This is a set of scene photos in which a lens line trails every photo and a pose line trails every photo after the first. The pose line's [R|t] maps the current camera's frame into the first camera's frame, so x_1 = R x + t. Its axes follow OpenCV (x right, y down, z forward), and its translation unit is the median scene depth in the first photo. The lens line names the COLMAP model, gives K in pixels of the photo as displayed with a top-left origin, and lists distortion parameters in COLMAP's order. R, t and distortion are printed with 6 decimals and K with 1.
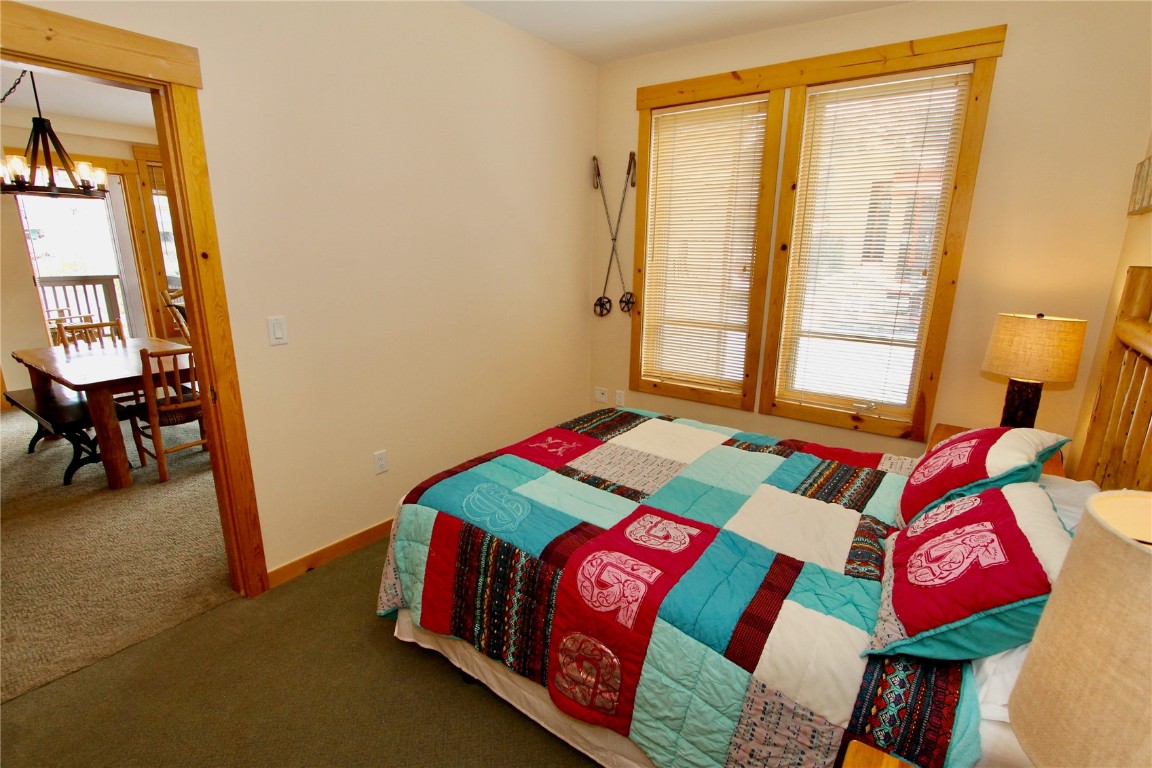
lens RADIAL K [[557.3, 0, 575.4], [0, 557.3, 398.8], [0, 0, 1]] dist [-0.015042, 0.001081]
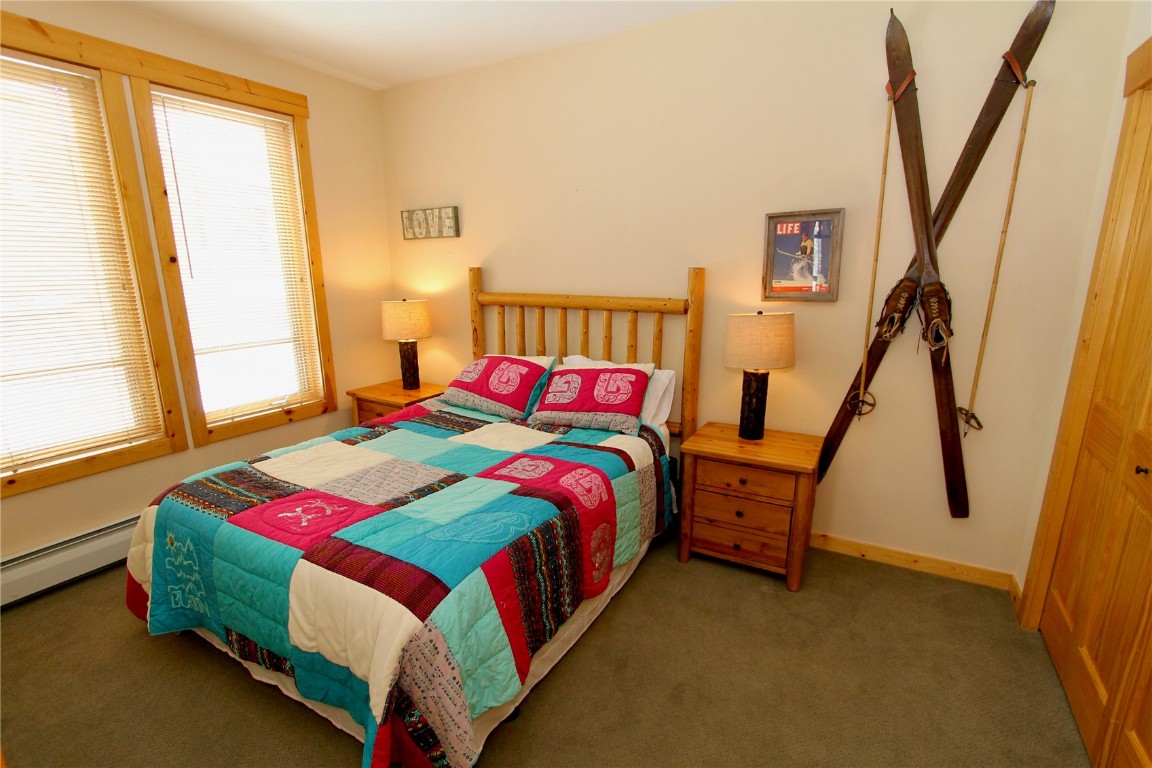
lens RADIAL K [[536.9, 0, 571.9], [0, 536.9, 397.7], [0, 0, 1]] dist [-0.016246, 0.001495]
pose [[-0.110269, -0.246743, 0.962787, -0.780622], [0.262405, 0.927096, 0.267650, -0.173678], [-0.958637, 0.282154, -0.037484, 0.654170]]
